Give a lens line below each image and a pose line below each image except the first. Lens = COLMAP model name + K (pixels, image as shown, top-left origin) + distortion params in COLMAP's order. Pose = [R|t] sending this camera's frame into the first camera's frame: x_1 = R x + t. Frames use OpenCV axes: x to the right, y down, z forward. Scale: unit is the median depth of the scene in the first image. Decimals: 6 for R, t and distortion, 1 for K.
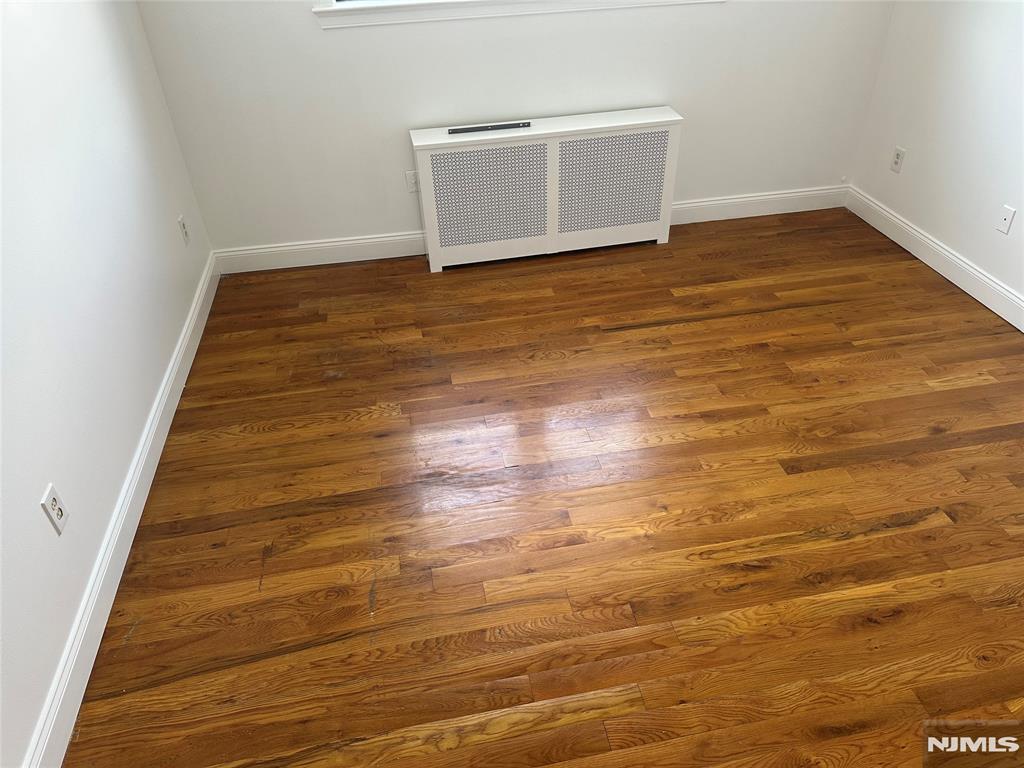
lens RADIAL K [[704.7, 0, 516.7], [0, 704.7, 389.2], [0, 0, 1]] dist [0.102445, -0.164226]
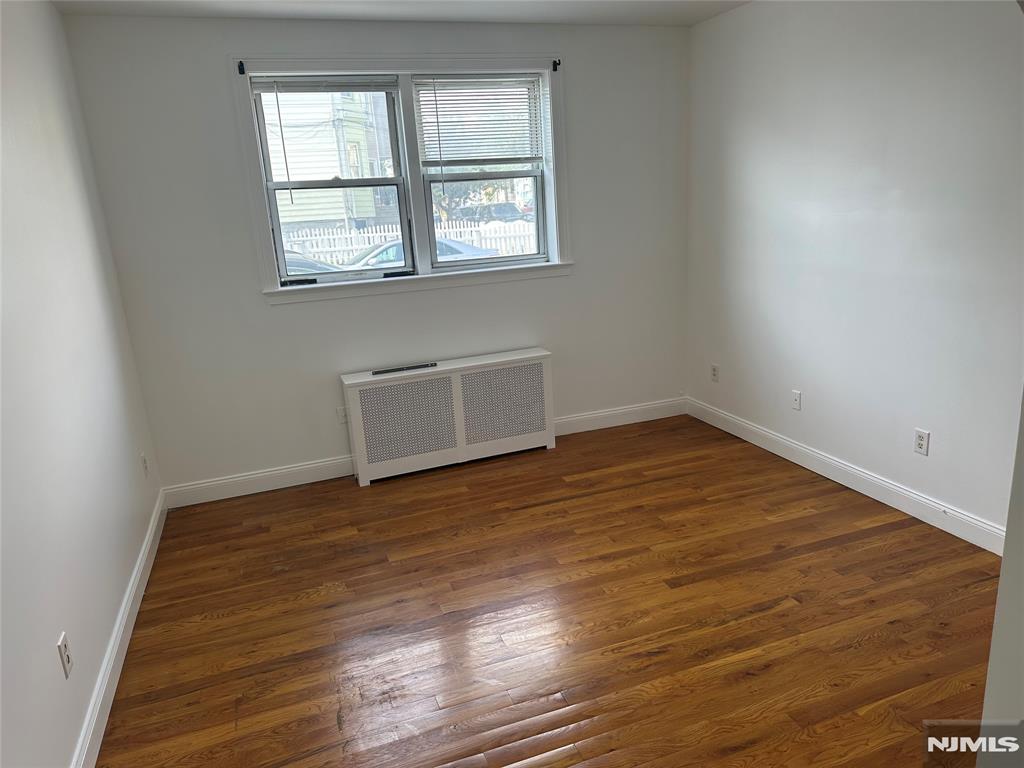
lens RADIAL K [[704.7, 0, 516.7], [0, 704.7, 389.2], [0, 0, 1]] dist [0.102445, -0.164226]
pose [[0.985752, -0.073454, 0.151317, -0.040249], [0.124730, 0.922767, -0.364614, 0.179780], [-0.112848, 0.378293, 0.918782, -0.199311]]
